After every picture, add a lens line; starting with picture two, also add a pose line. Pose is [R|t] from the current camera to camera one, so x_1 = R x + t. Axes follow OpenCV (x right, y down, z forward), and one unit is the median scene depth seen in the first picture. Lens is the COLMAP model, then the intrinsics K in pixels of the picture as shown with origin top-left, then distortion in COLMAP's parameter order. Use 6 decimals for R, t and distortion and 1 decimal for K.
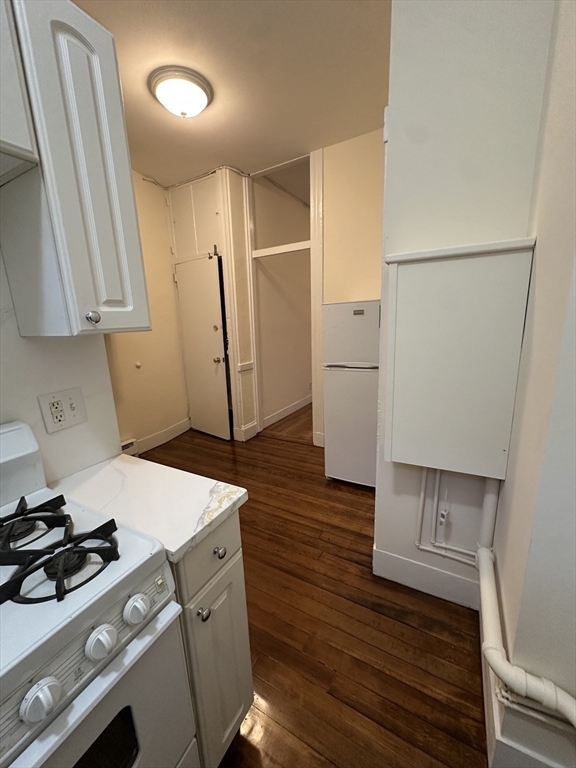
lens RADIAL K [[306.5, 0, 286.6], [0, 306.5, 384.9], [0, 0, 1]] dist [-0.004196, -0.000025]
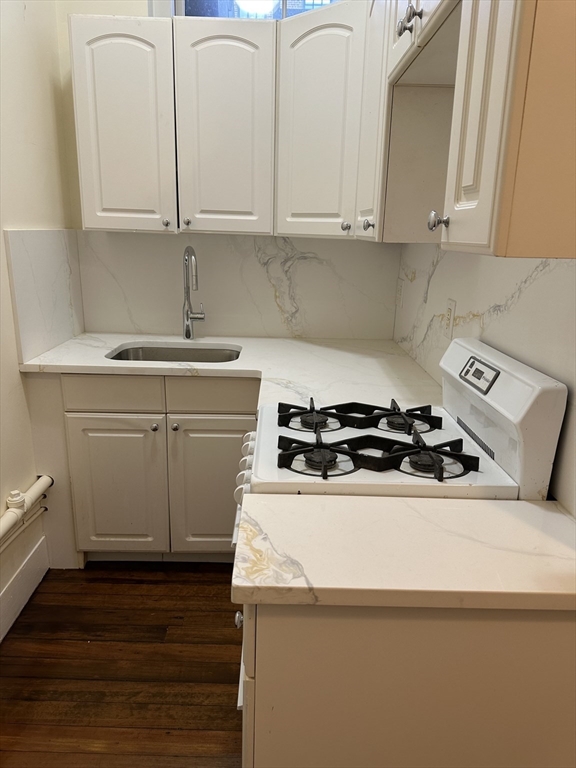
lens RADIAL K [[537.3, 0, 287.1], [0, 537.3, 383.3], [0, 0, 1]] dist [0.000629, 0.000066]
pose [[-0.869036, 0.145030, -0.473014, 0.161462], [-0.100145, 0.884714, 0.455250, -0.354517], [0.484507, 0.442999, -0.754324, 1.641930]]
